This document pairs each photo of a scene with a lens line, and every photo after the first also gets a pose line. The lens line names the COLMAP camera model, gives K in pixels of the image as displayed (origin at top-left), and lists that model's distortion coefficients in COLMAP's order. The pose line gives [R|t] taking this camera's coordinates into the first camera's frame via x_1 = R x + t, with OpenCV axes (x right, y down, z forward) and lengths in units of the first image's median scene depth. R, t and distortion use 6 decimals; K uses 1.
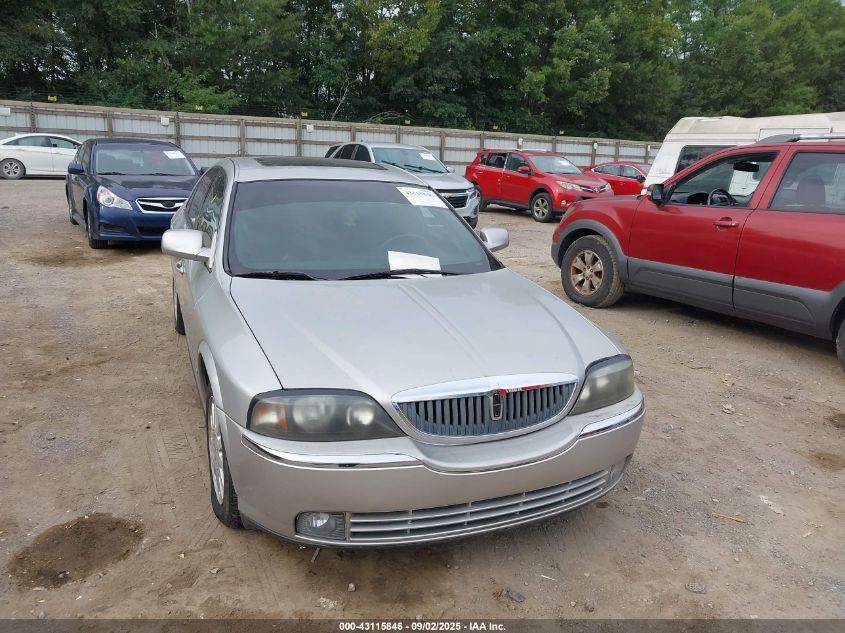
lens RADIAL K [[660.8, 0, 422.3], [0, 660.8, 316.0], [0, 0, 1]] dist [0.017524, -0.030782]
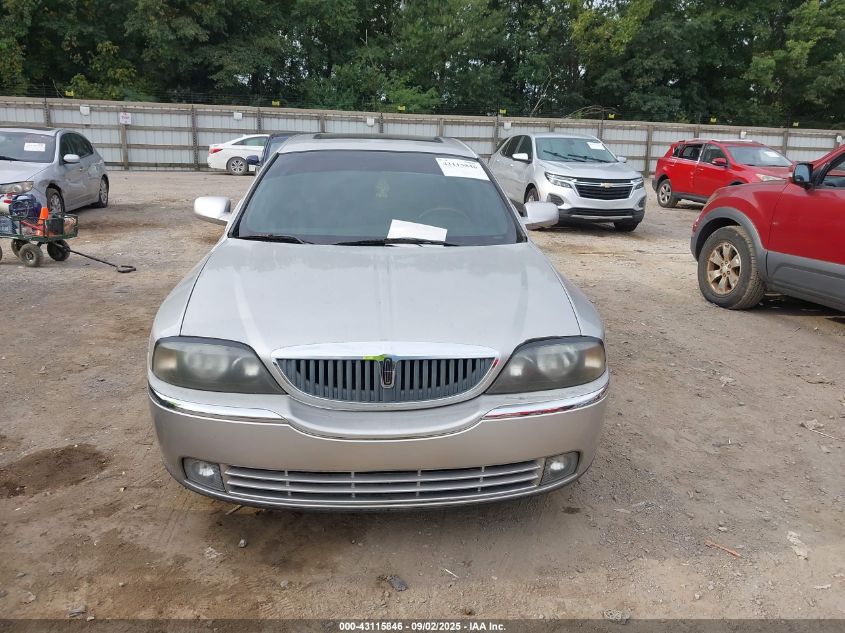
lens RADIAL K [[660.8, 0, 419.6], [0, 660.8, 315.5], [0, 0, 1]] dist [0.017524, -0.030782]
pose [[0.949315, 0.063832, -0.307775, 0.136657], [-0.064237, 0.997896, 0.008825, 0.014273], [0.307691, 0.011393, 0.951418, 0.043858]]
